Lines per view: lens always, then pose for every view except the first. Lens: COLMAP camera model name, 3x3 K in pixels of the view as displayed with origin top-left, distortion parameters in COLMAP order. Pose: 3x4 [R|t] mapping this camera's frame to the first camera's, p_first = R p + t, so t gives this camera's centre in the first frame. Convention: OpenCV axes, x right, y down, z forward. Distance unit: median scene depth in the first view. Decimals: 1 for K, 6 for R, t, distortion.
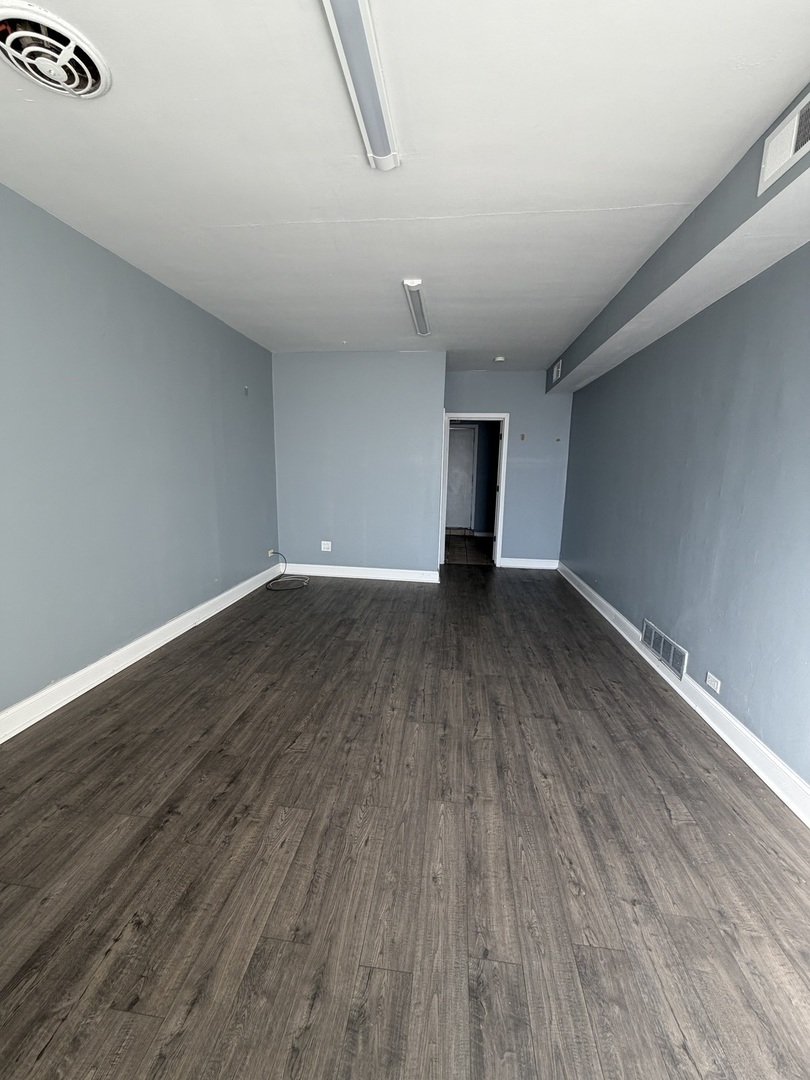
lens RADIAL K [[433.1, 0, 403.3], [0, 433.1, 540.7], [0, 0, 1]] dist [-0.000261, -0.000020]
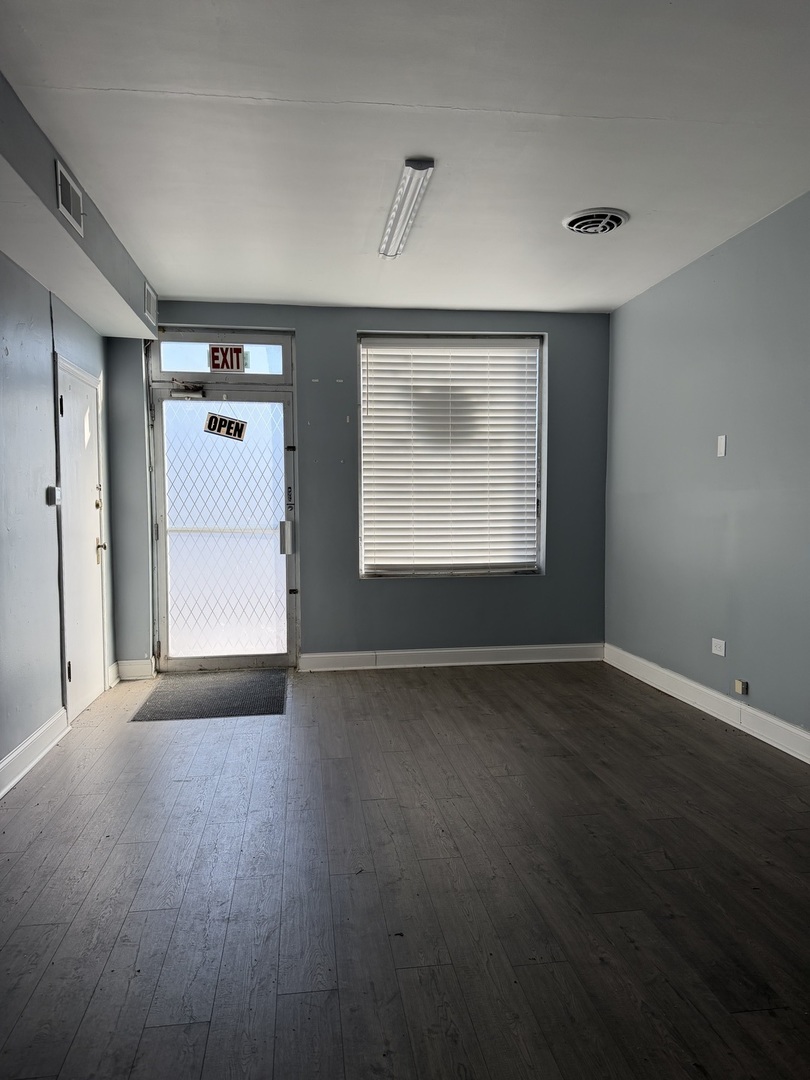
lens RADIAL K [[755.8, 0, 404.8], [0, 755.8, 541.1], [0, 0, 1]] dist [-0.000058, -0.000041]
pose [[-0.967194, 0.002492, -0.254027, 0.397418], [-0.051433, 0.977322, 0.205418, -0.359367], [0.248778, 0.211745, -0.945132, 2.581958]]
